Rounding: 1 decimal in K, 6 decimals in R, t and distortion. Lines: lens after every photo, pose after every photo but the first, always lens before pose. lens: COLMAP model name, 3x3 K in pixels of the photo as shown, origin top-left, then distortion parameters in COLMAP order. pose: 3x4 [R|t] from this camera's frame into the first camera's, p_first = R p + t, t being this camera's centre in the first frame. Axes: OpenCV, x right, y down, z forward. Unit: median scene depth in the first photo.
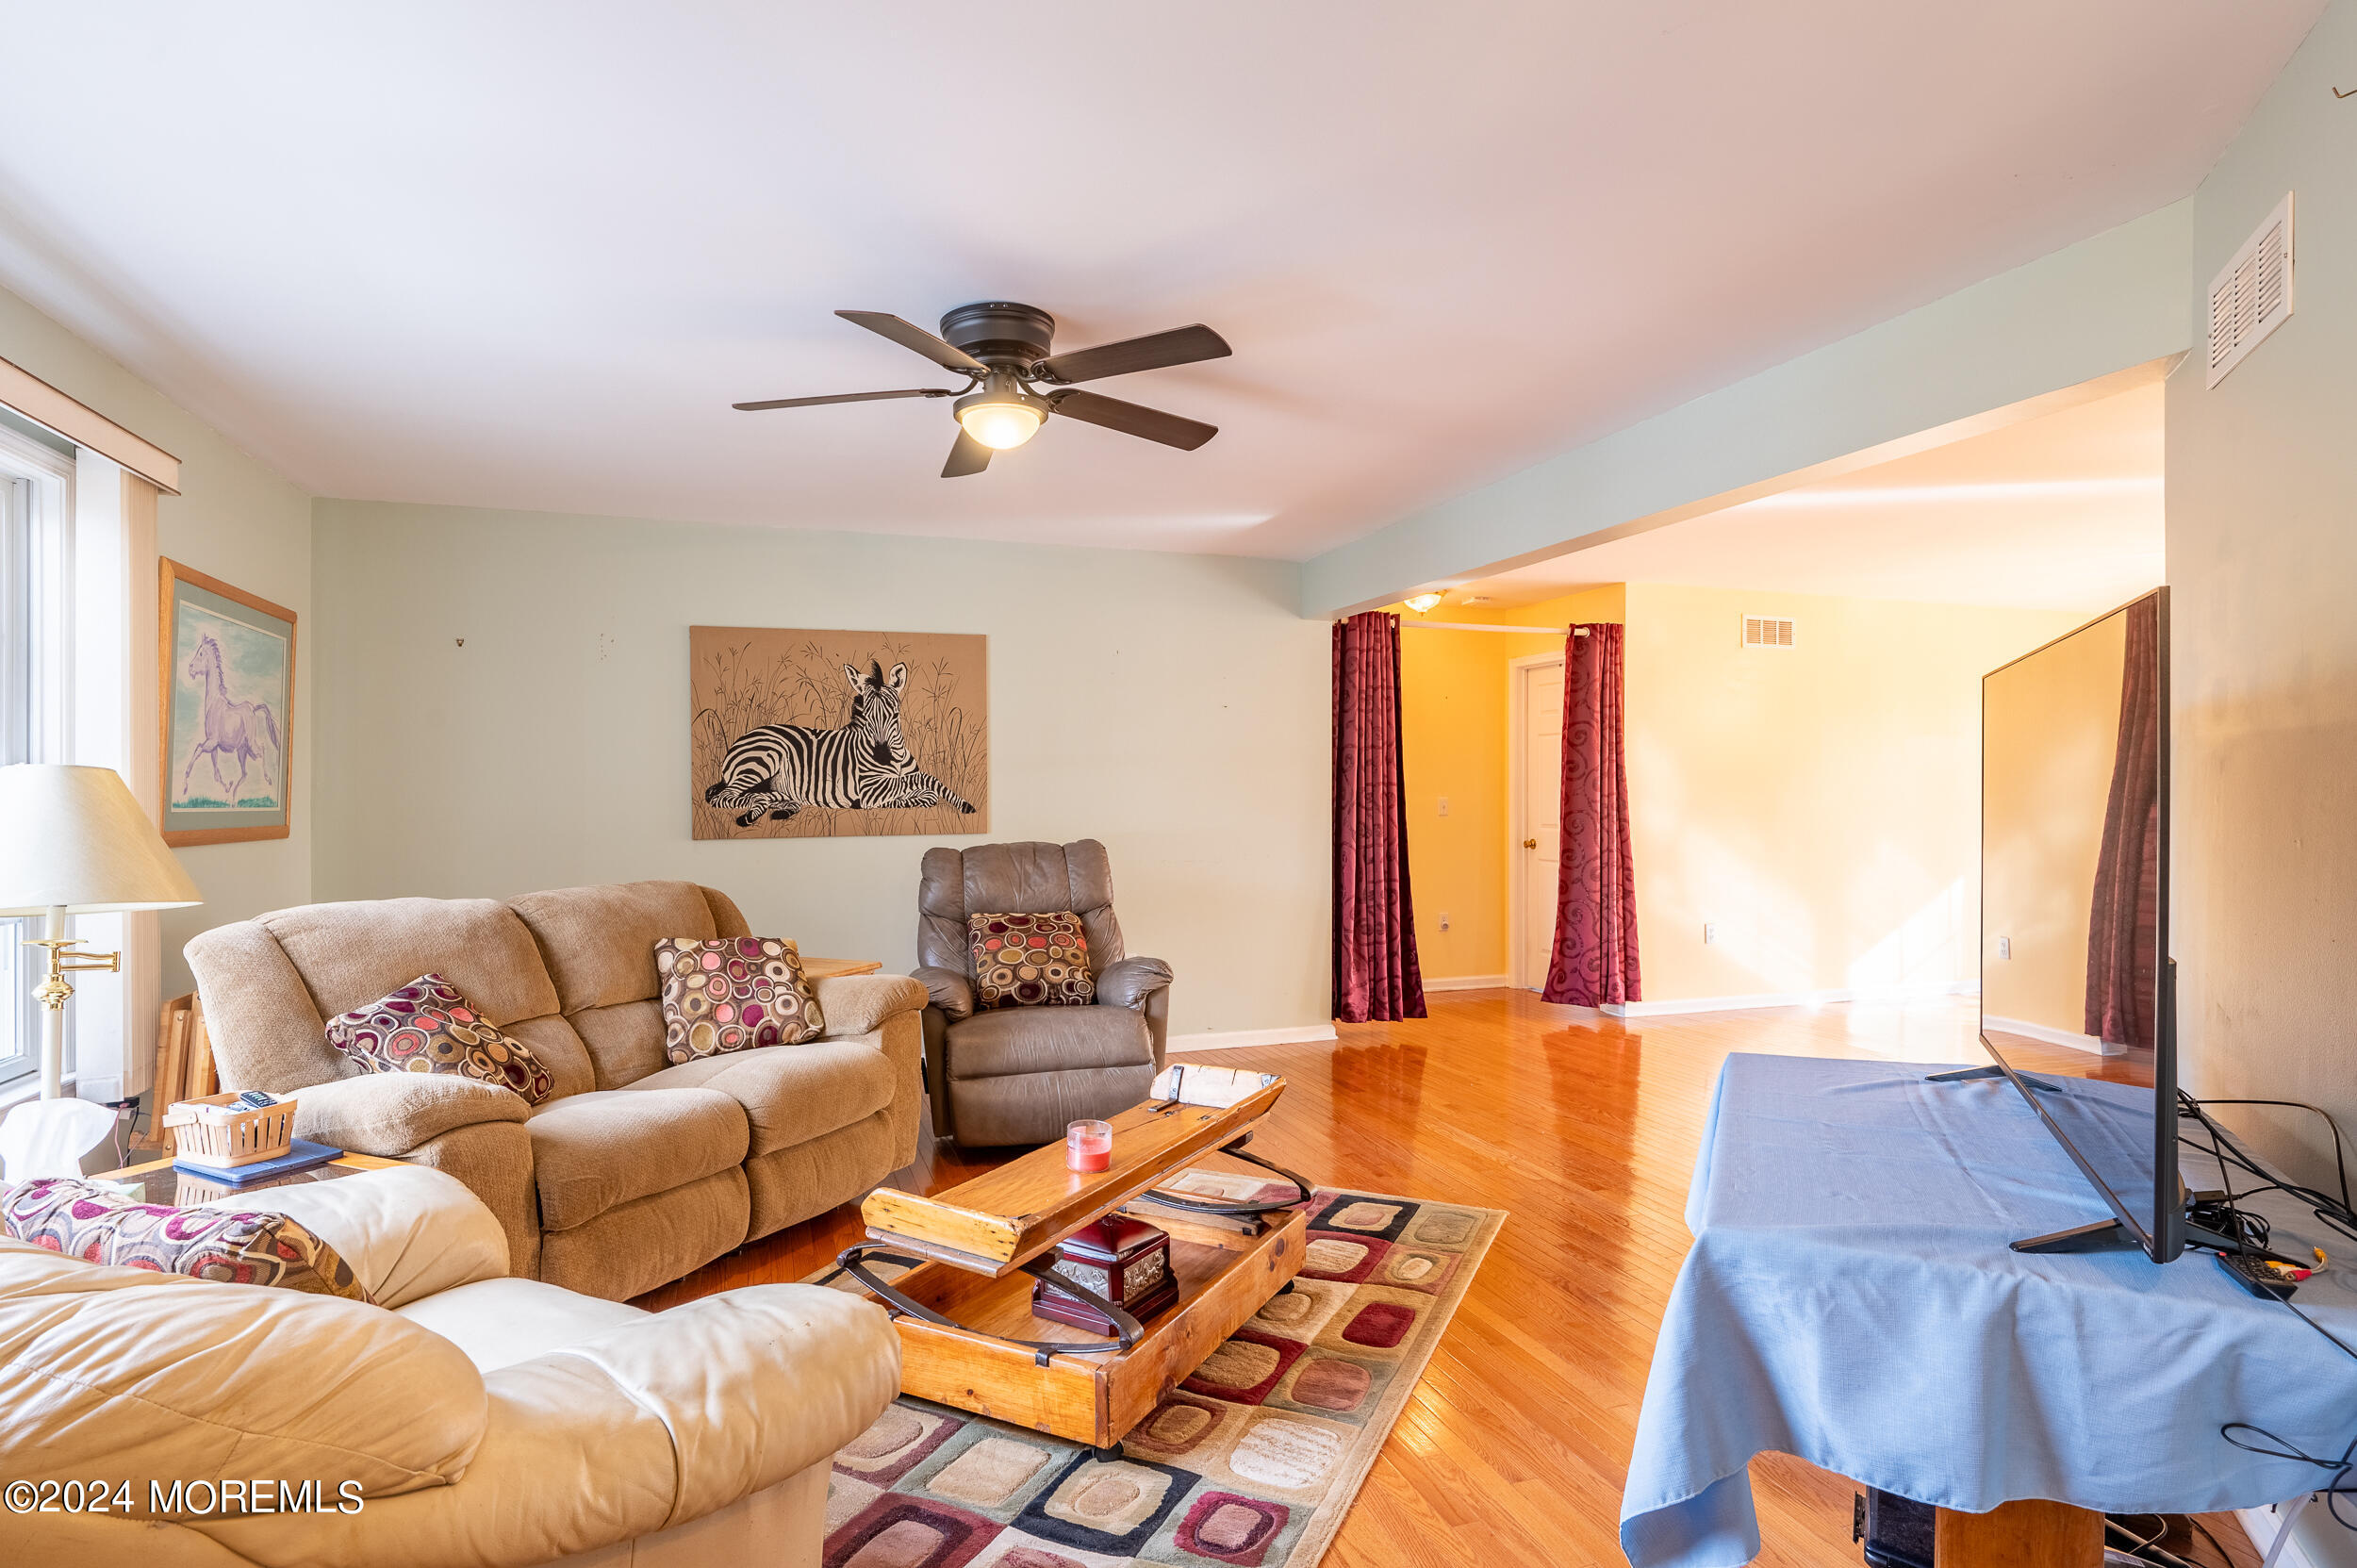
lens RADIAL K [[1253.1, 0, 1177.2], [0, 1253.1, 782.1], [0, 0, 1]] dist [-0.000328, -0.000504]
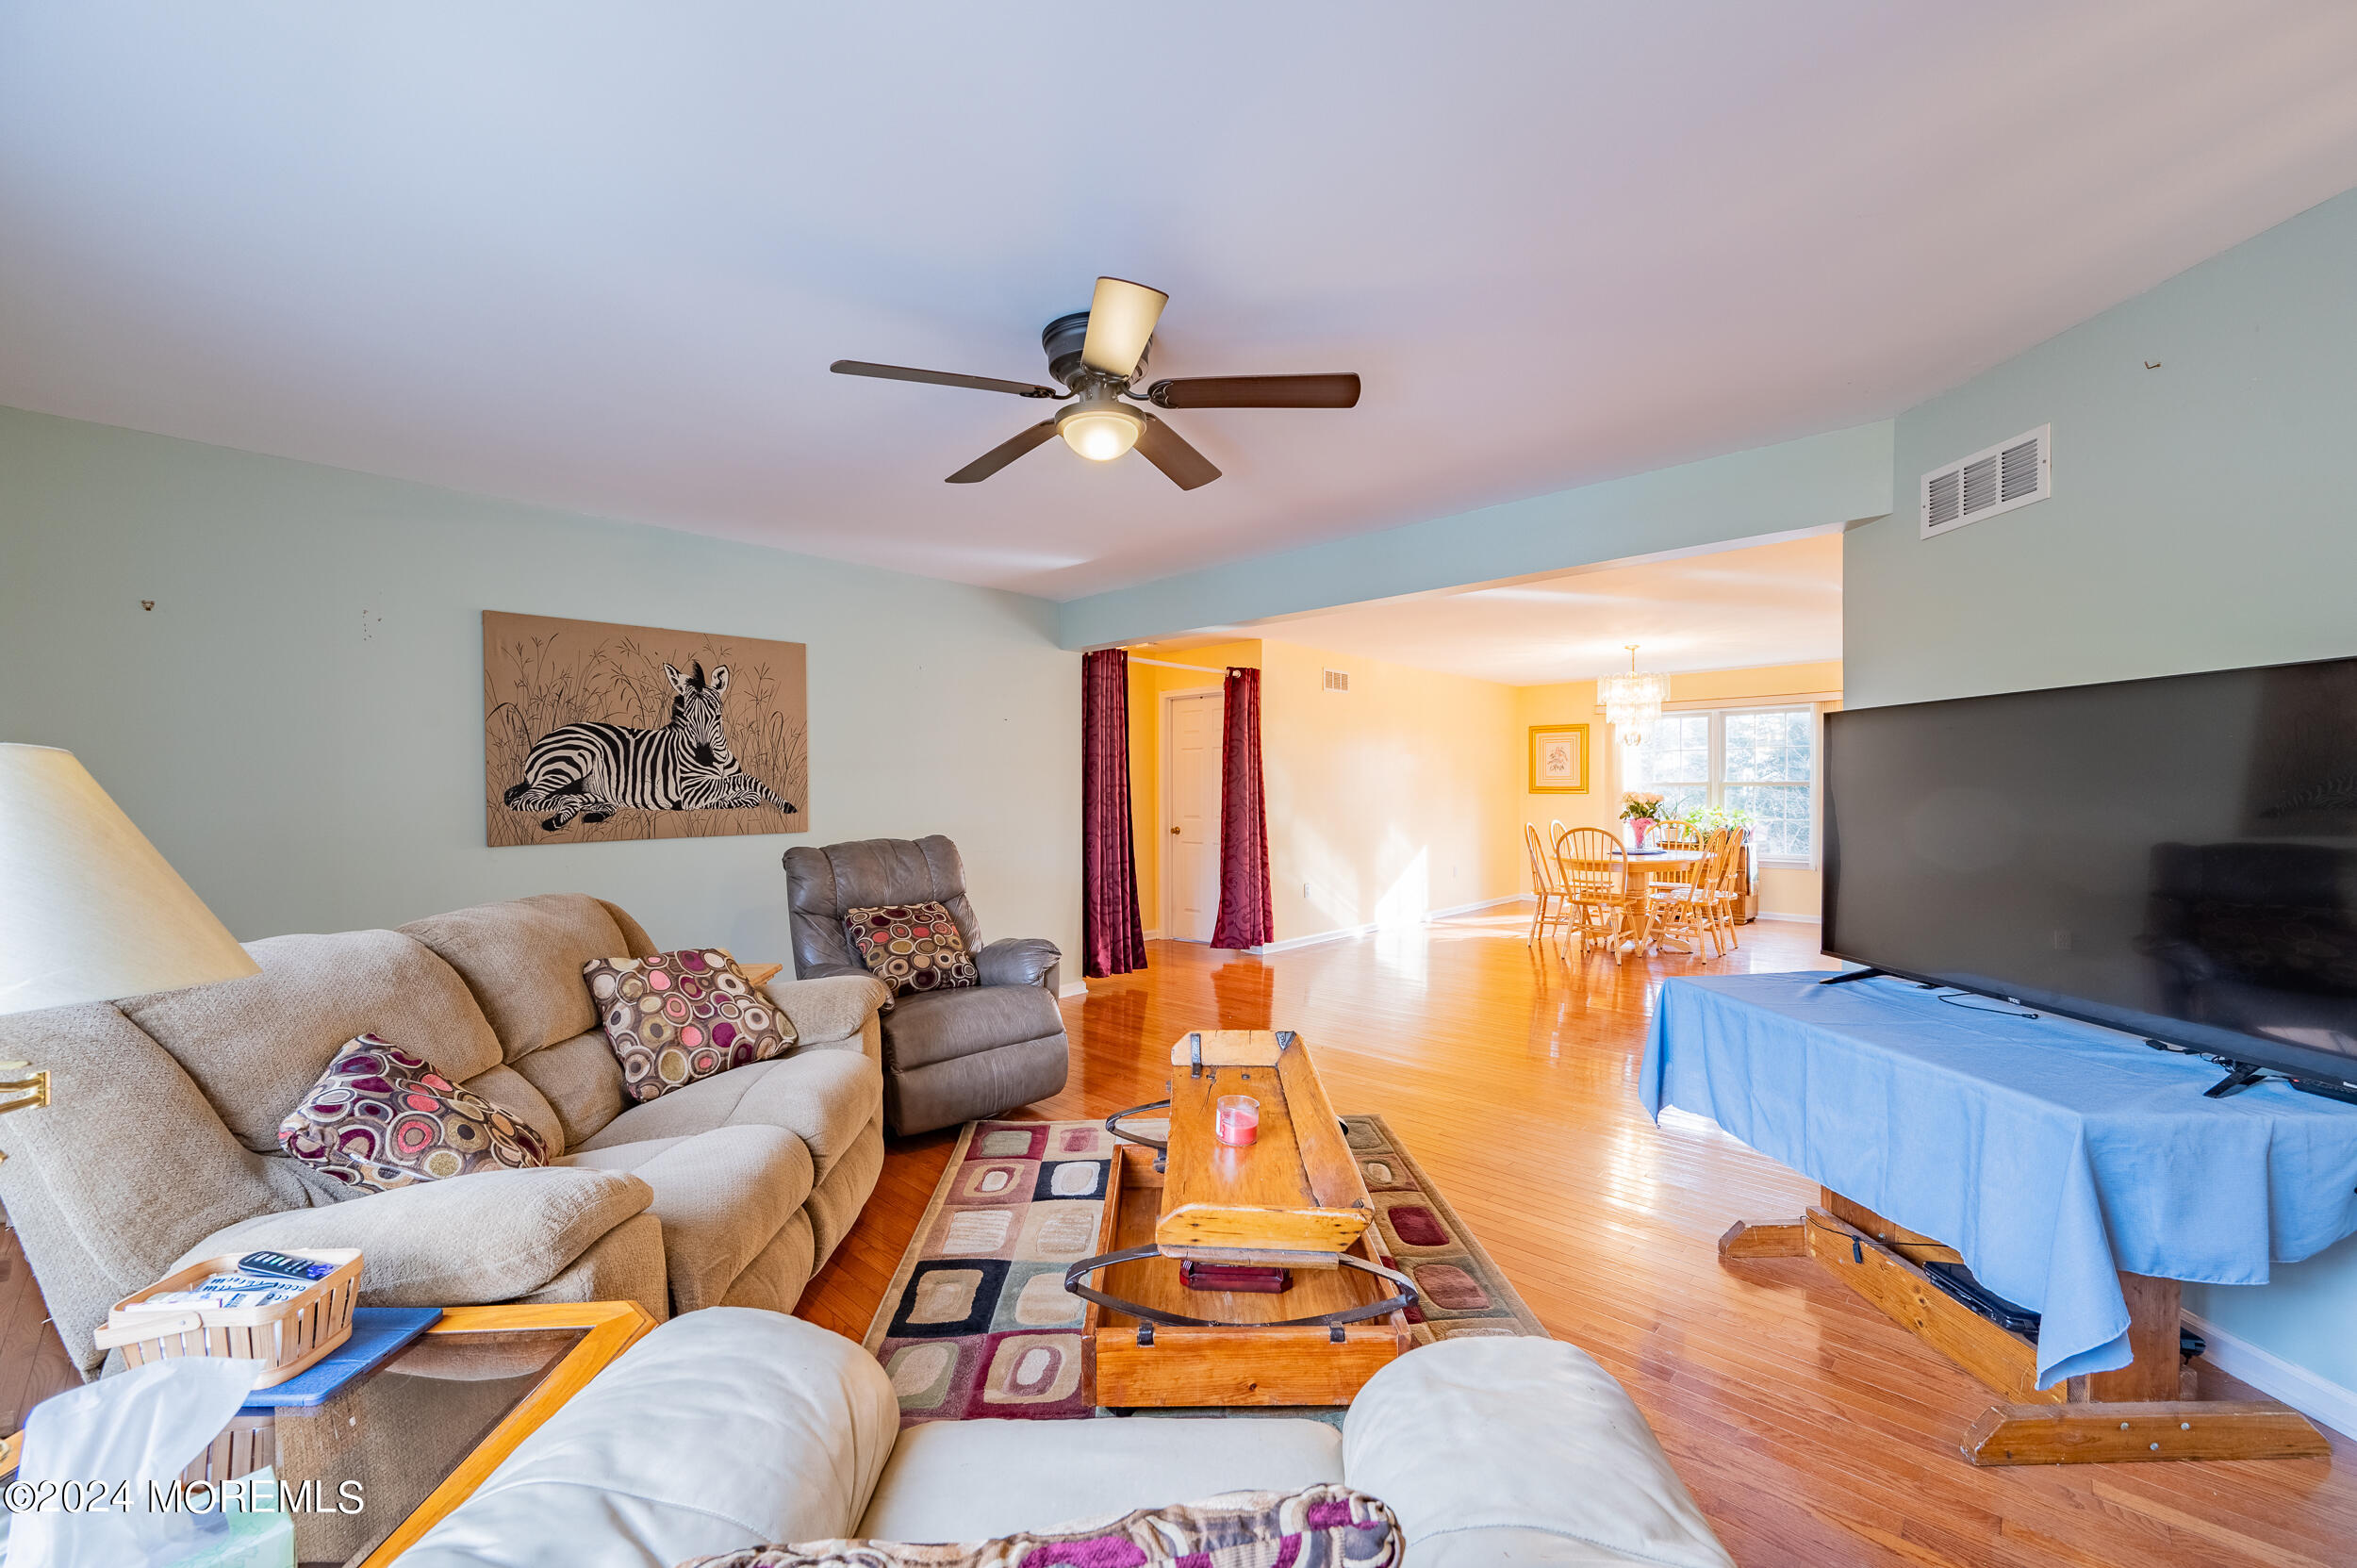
lens RADIAL K [[937.8, 0, 1179.4], [0, 937.8, 791.0], [0, 0, 1]] dist [-0.000807, -0.000058]
pose [[0.884102, -0.002322, 0.467288, -0.281686], [-0.000870, 0.999978, 0.006616, 0.001012], [-0.467293, -0.006256, 0.884080, 0.179438]]
